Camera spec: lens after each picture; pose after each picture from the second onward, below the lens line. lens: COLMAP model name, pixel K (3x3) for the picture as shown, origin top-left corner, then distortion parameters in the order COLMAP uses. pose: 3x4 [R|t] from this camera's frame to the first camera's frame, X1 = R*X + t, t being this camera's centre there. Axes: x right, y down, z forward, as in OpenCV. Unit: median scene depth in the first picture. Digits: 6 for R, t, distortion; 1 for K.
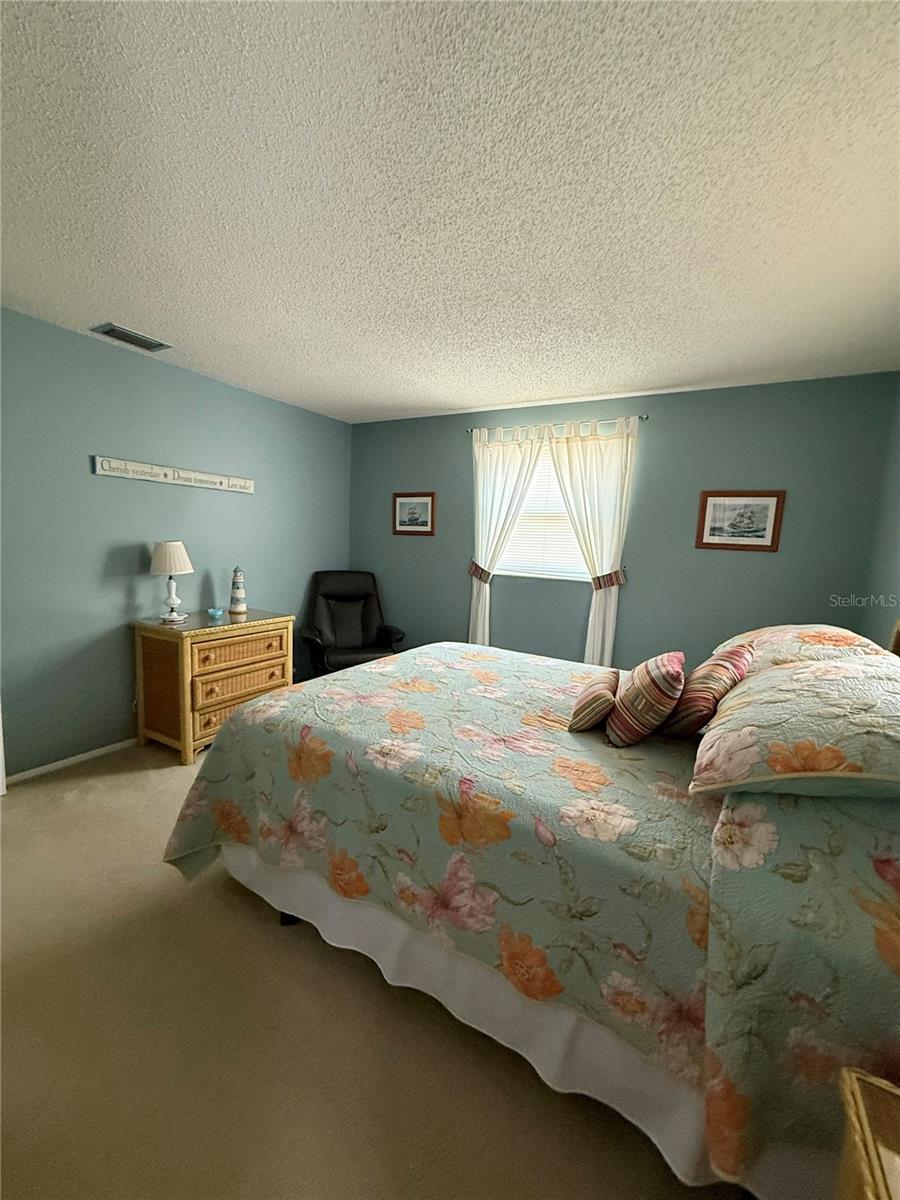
lens RADIAL K [[480.0, 0, 450.6], [0, 480.0, 597.0], [0, 0, 1]] dist [0.000550, 0.000134]
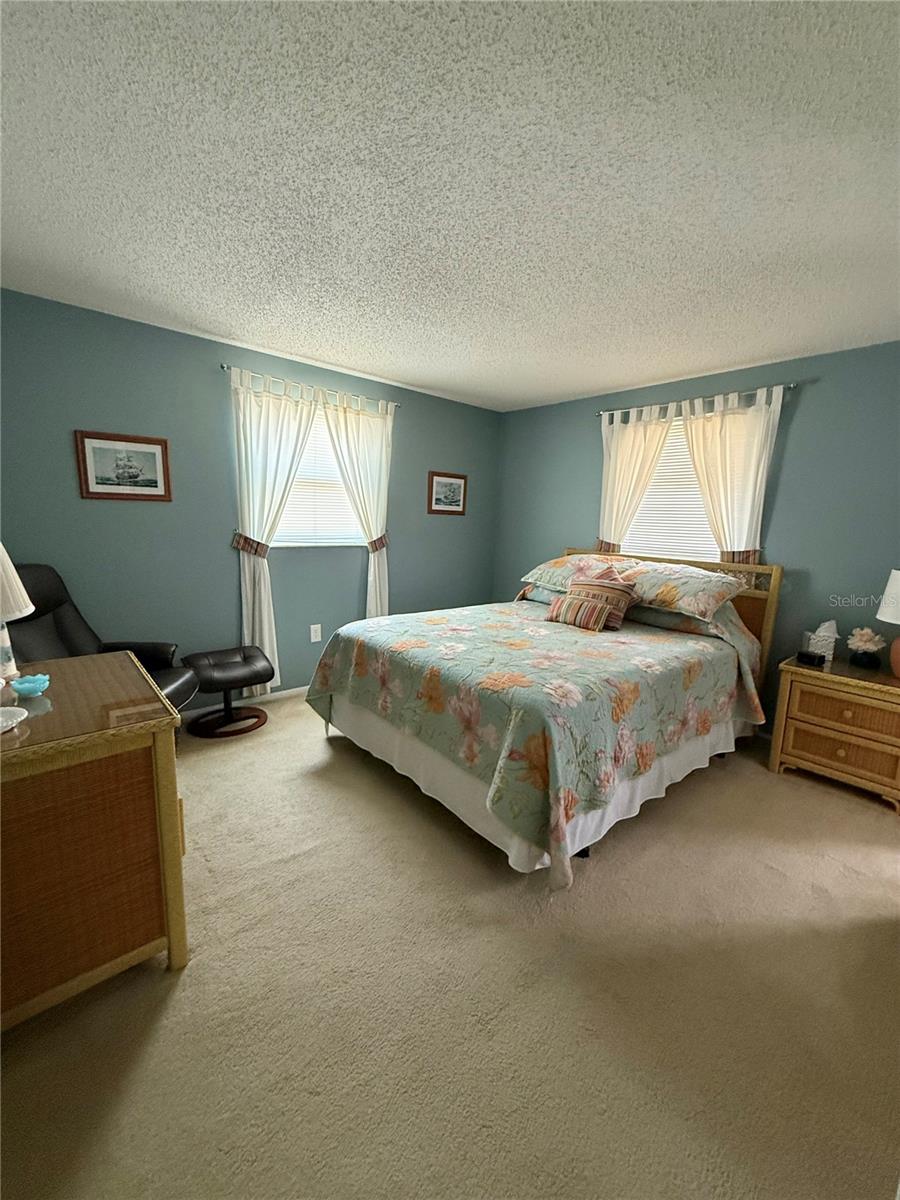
lens RADIAL K [[480.0, 0, 450.6], [0, 480.0, 597.0], [0, 0, 1]] dist [0.000550, 0.000134]
pose [[0.337605, -0.185079, 0.922913, -0.711402], [0.093918, 0.982210, 0.162615, -0.079236], [-0.936591, 0.031778, 0.348981, 0.442666]]
